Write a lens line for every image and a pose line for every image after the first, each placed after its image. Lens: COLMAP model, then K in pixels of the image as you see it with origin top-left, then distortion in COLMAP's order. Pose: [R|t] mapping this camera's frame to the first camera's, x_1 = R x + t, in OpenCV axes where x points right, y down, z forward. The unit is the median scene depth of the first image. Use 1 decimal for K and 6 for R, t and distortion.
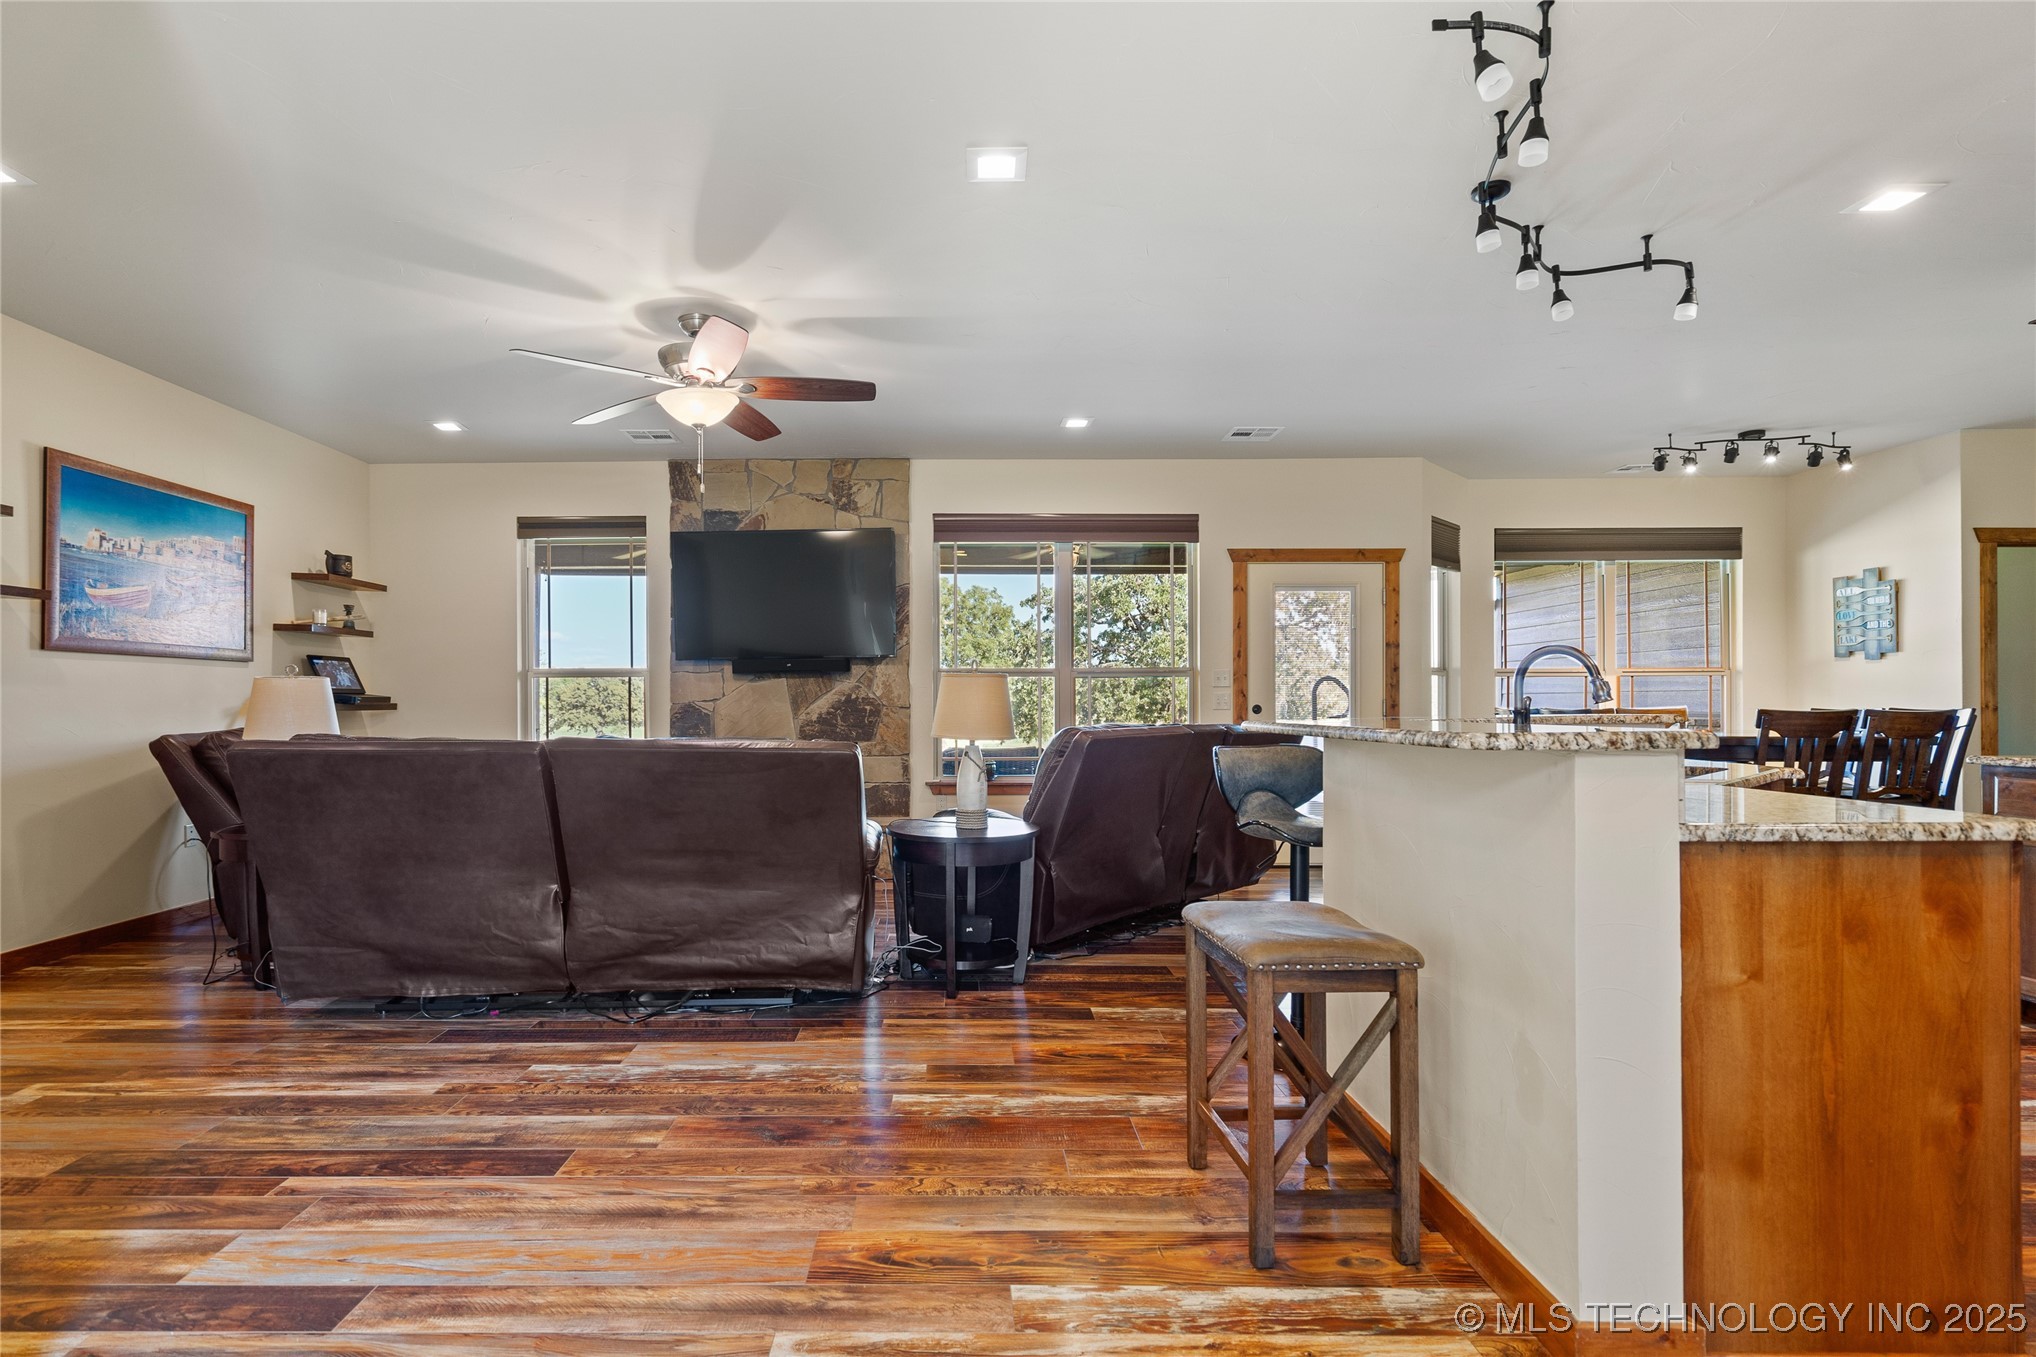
lens RADIAL K [[965.3, 0, 931.2], [0, 965.3, 698.4], [0, 0, 1]] dist [-0.001499, 0.001642]
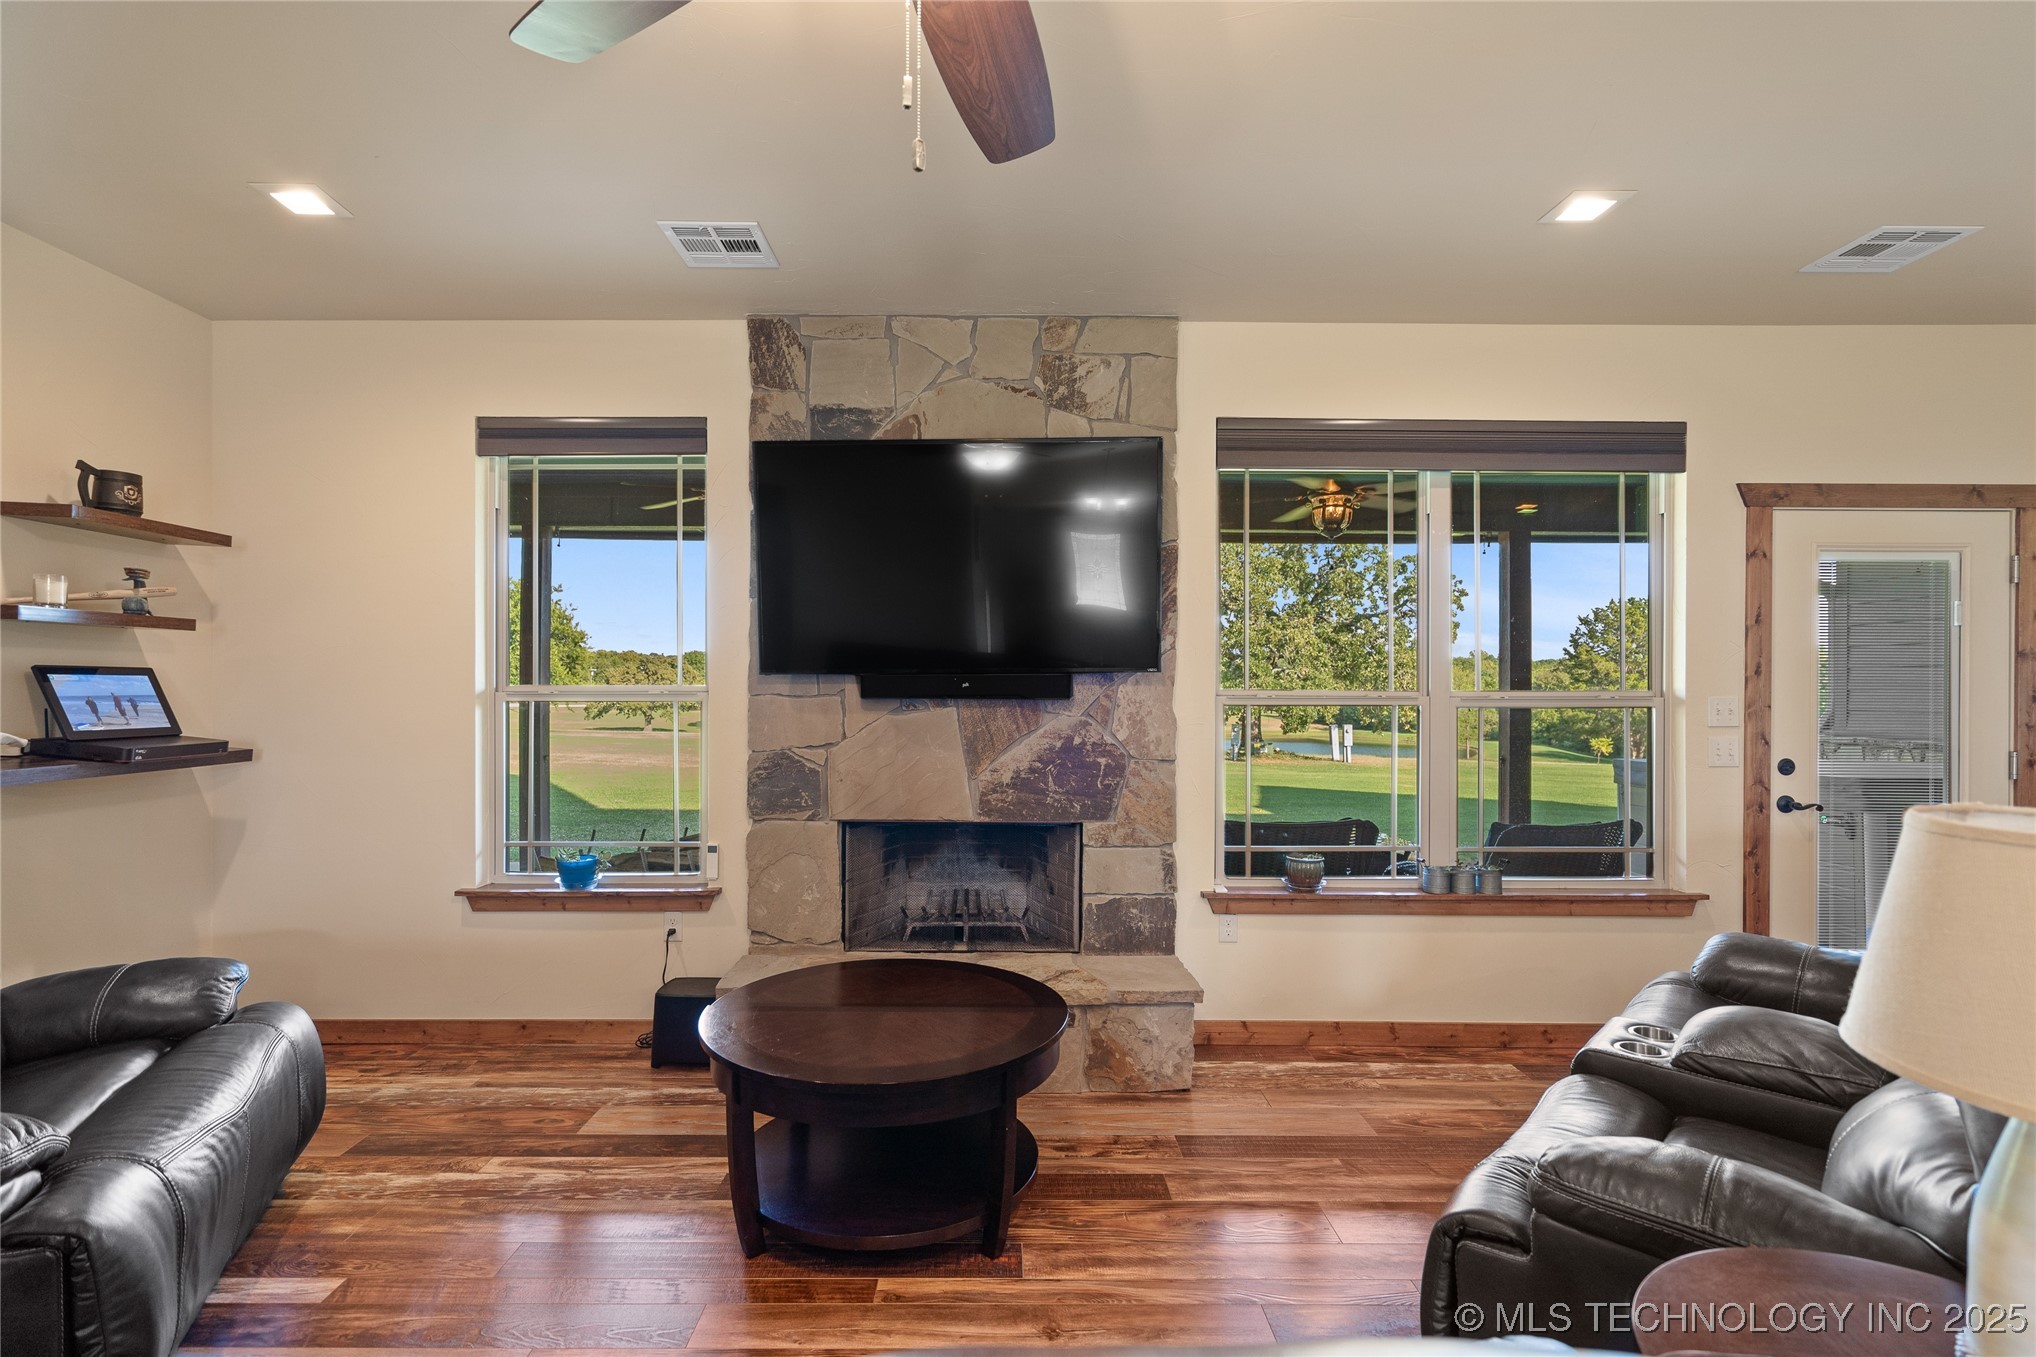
lens RADIAL K [[995.9, 0, 952.4], [0, 995.9, 683.0], [0, 0, 1]] dist [-0.011916, -0.001341]
pose [[0.999743, 0.005138, 0.022094, -0.172359], [-0.005039, 0.999977, -0.004536, -0.033643], [-0.022116, 0.004424, 0.999746, 0.440945]]
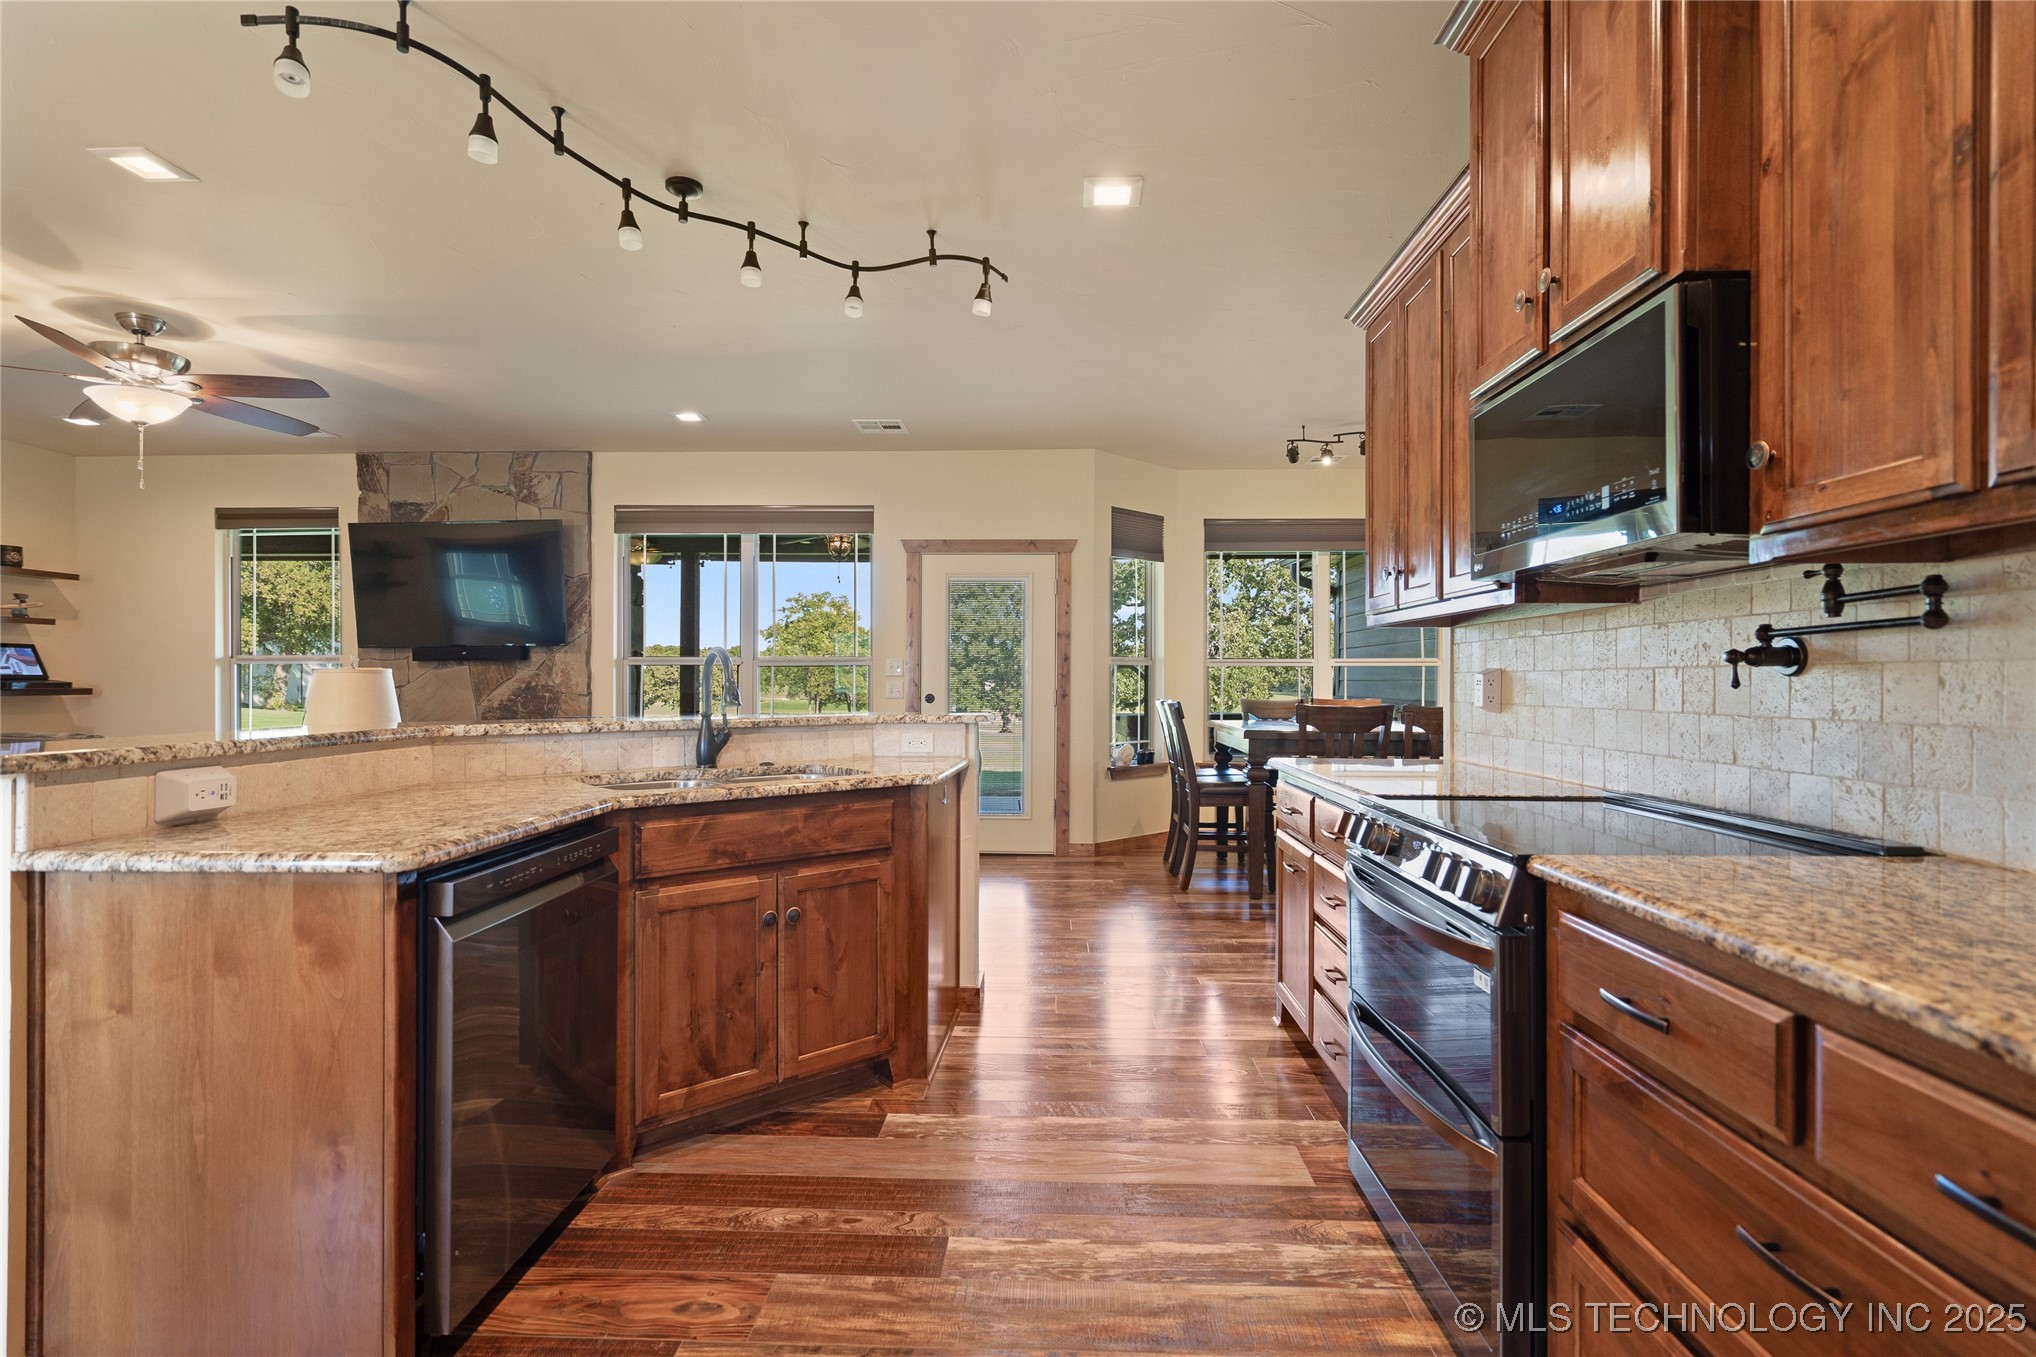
lens RADIAL K [[965.3, 0, 1004.0], [0, 965.3, 679.6], [0, 0, 1]] dist [-0.001499, 0.001642]
pose [[0.999799, 0.002428, -0.019899, 0.440389], [-0.002468, 0.999995, -0.001964, -0.010676], [0.019894, 0.002013, 0.999800, 0.013795]]
